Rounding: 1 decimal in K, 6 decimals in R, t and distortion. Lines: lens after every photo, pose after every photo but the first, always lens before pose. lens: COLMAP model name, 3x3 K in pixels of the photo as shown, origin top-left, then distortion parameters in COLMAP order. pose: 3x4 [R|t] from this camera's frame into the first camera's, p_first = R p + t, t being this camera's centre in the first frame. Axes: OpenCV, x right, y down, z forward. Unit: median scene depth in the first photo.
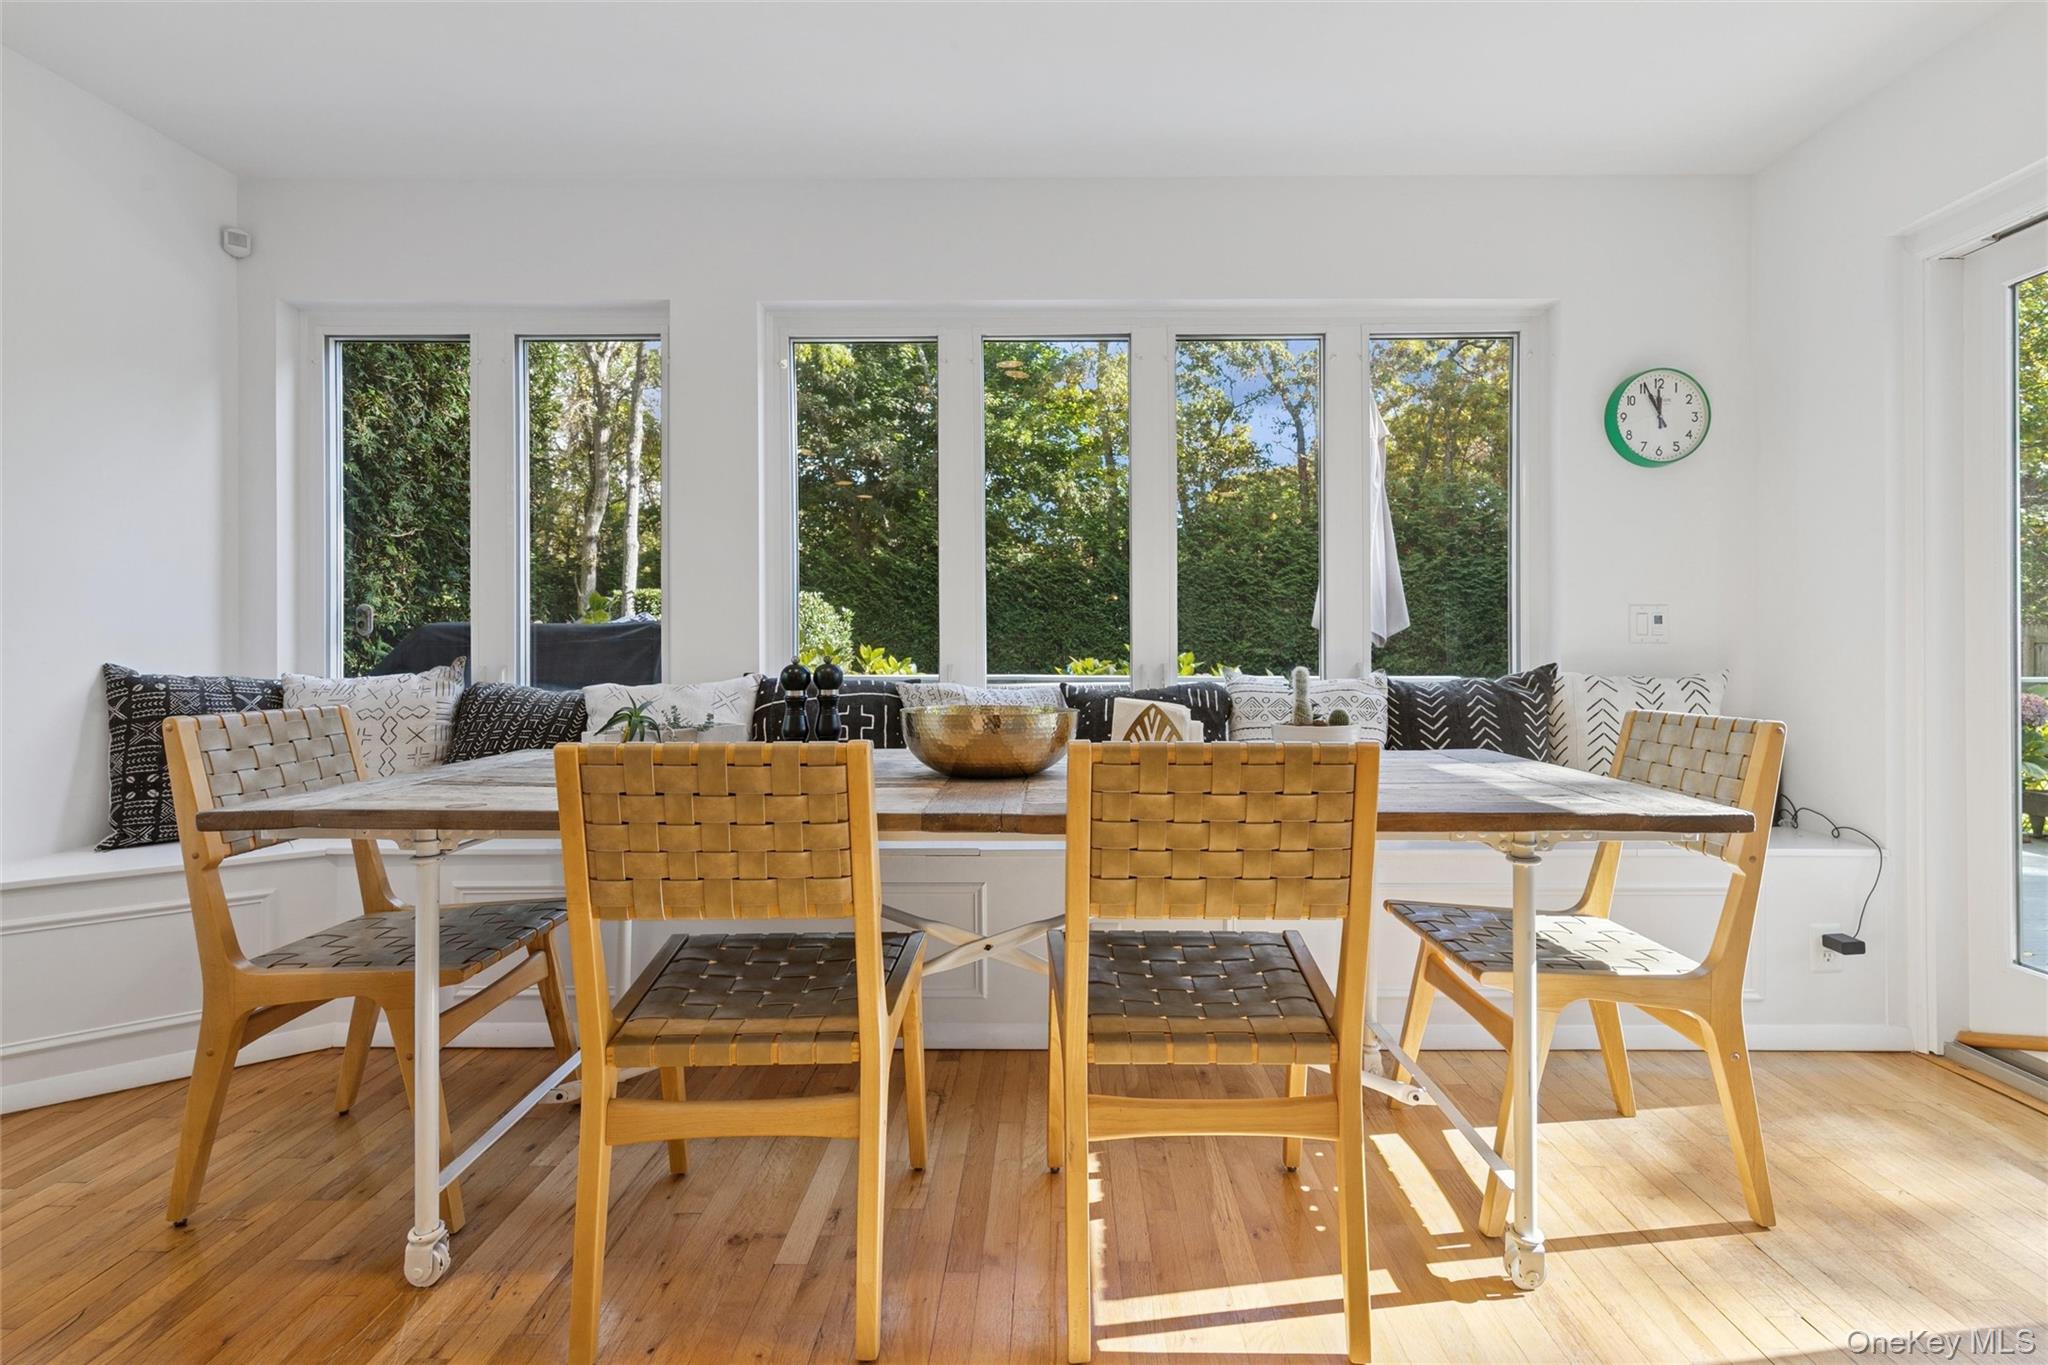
lens RADIAL K [[968.6, 0, 1041.3], [0, 968.6, 649.1], [0, 0, 1]] dist [-0.001557, 0.008142]
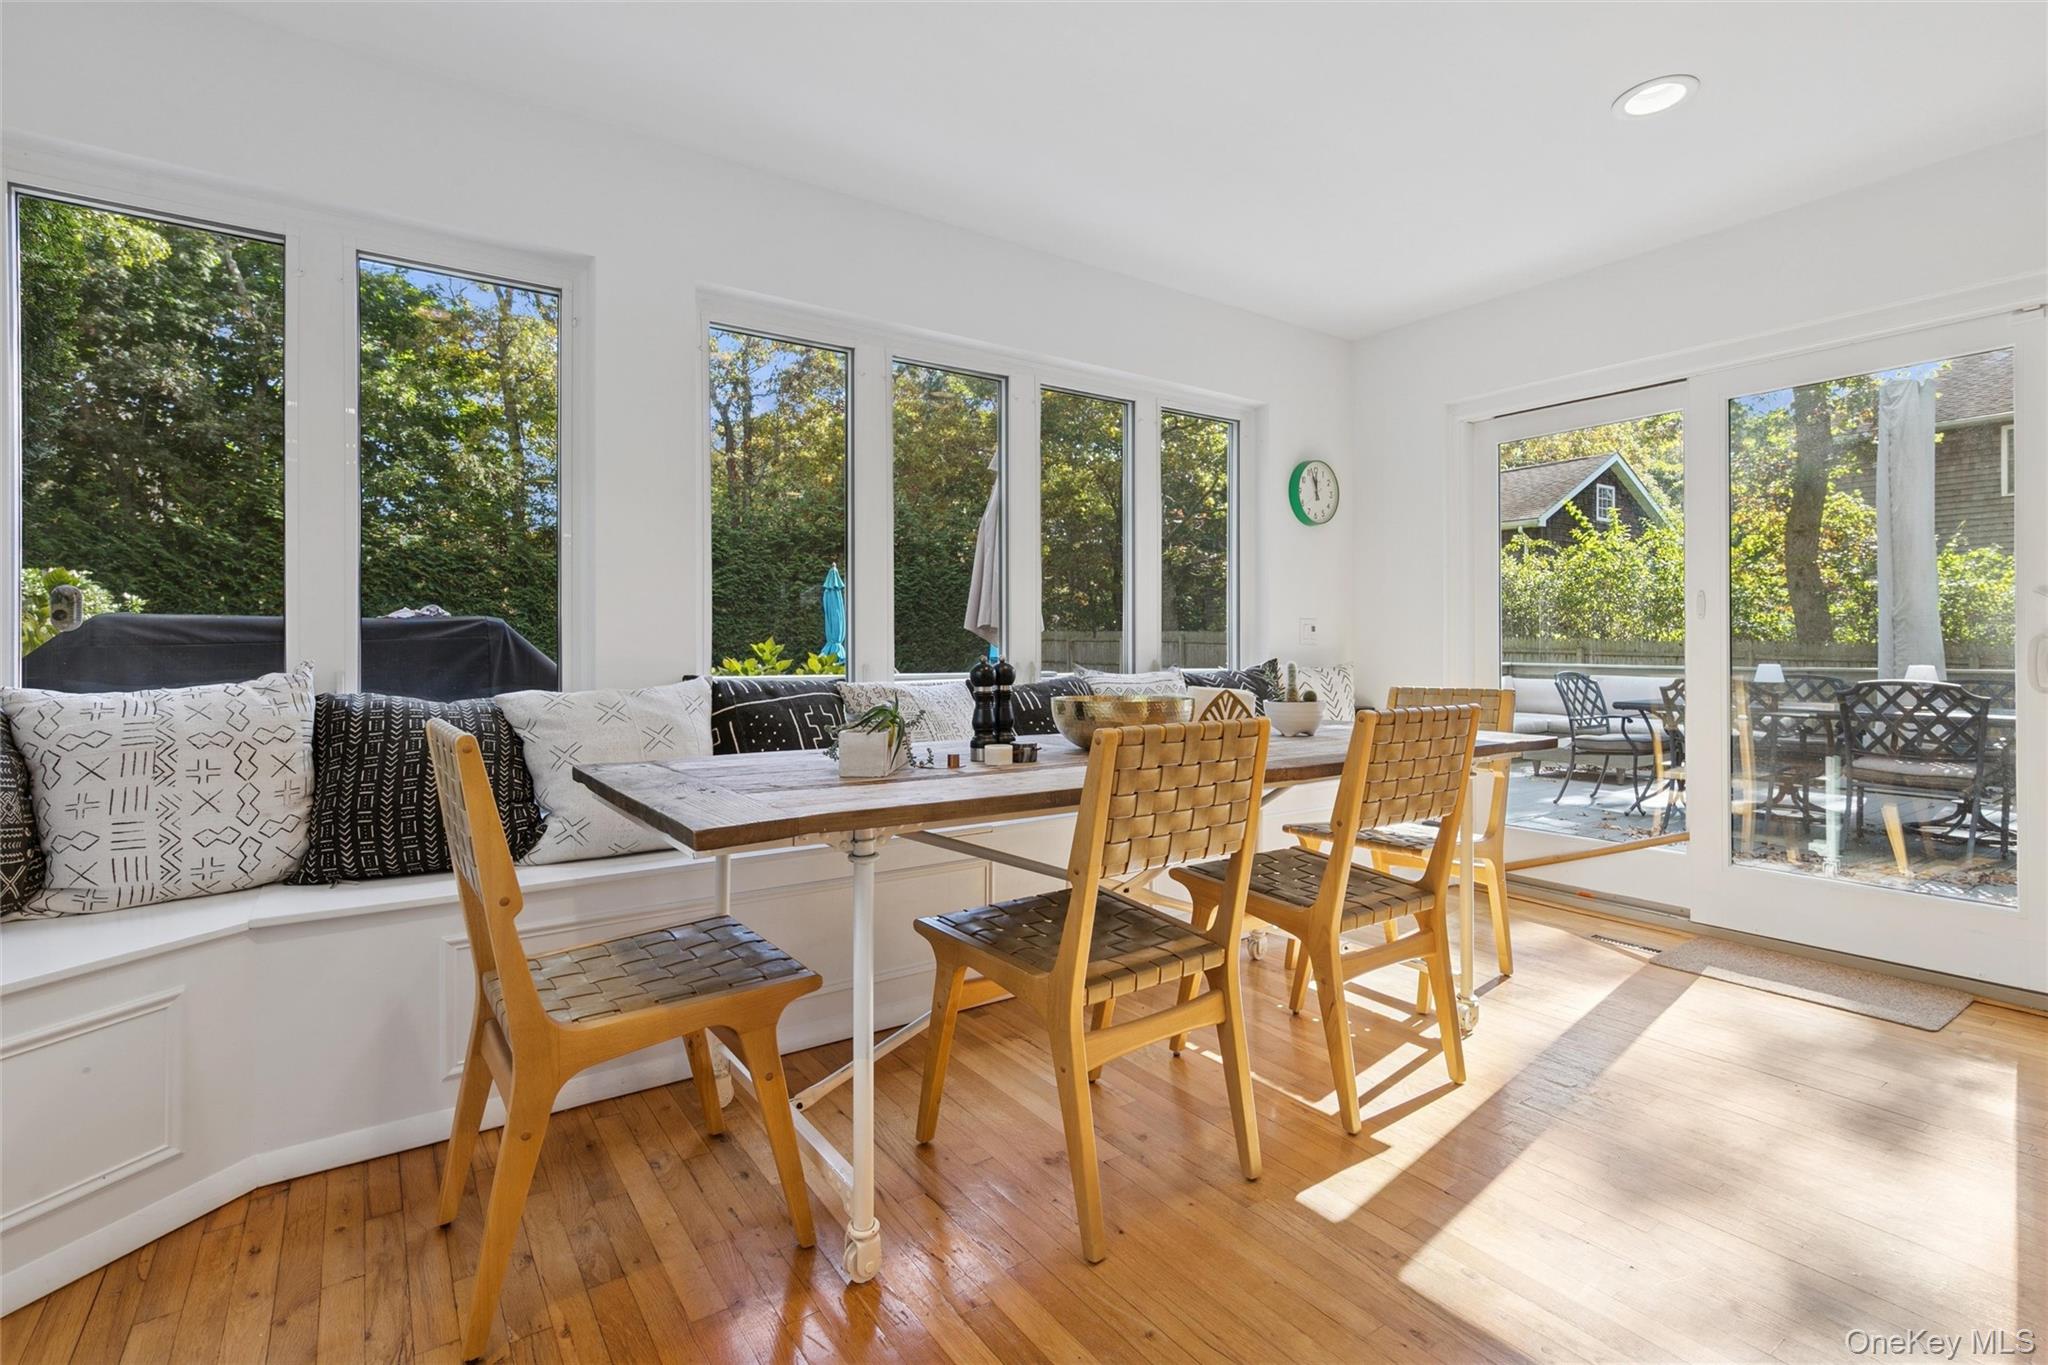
lens RADIAL K [[968.6, 0, 1041.3], [0, 968.6, 649.1], [0, 0, 1]] dist [-0.001557, 0.008142]
pose [[0.811525, -0.001758, 0.584315, -0.553963], [0.001845, 0.999998, 0.000446, -0.000431], [-0.584315, 0.000716, 0.811527, 0.038643]]
